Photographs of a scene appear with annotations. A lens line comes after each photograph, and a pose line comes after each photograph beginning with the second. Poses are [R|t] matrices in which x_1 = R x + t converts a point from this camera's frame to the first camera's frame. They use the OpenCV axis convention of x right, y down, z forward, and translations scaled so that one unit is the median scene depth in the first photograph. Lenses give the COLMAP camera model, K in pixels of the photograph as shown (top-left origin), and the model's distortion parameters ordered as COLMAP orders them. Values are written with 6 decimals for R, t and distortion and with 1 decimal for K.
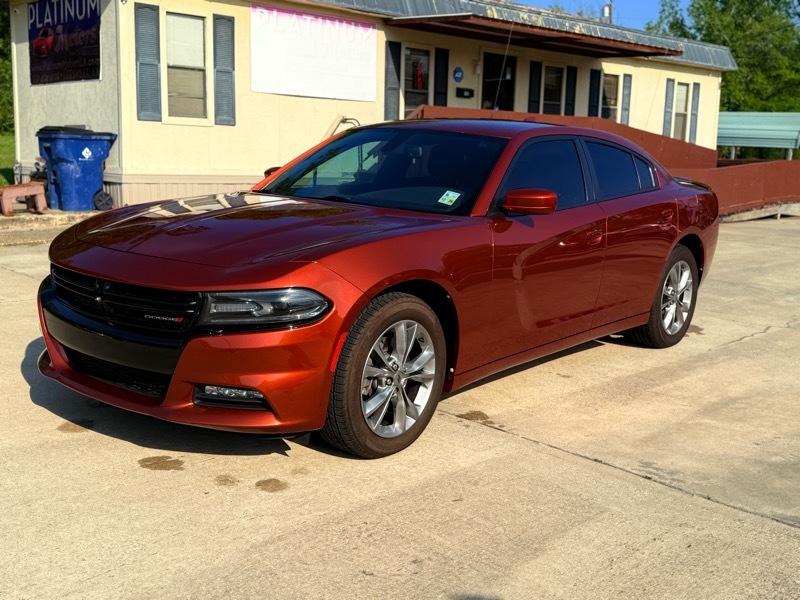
lens RADIAL K [[888.7, 0, 400.0], [0, 888.7, 300.0], [0, 0, 1]] dist [0.179998, -0.383476]
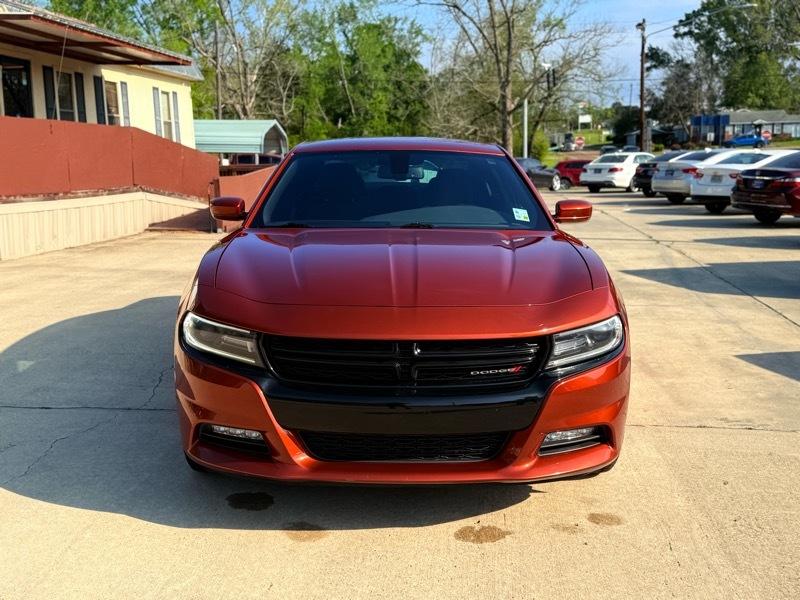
lens RADIAL K [[888.7, 0, 400.0], [0, 888.7, 300.0], [0, 0, 1]] dist [0.179998, -0.383476]
pose [[0.767519, -0.139648, 0.625630, -0.262463], [0.142572, 0.988725, 0.045788, -0.030982], [-0.624970, 0.054054, 0.778775, 0.106232]]
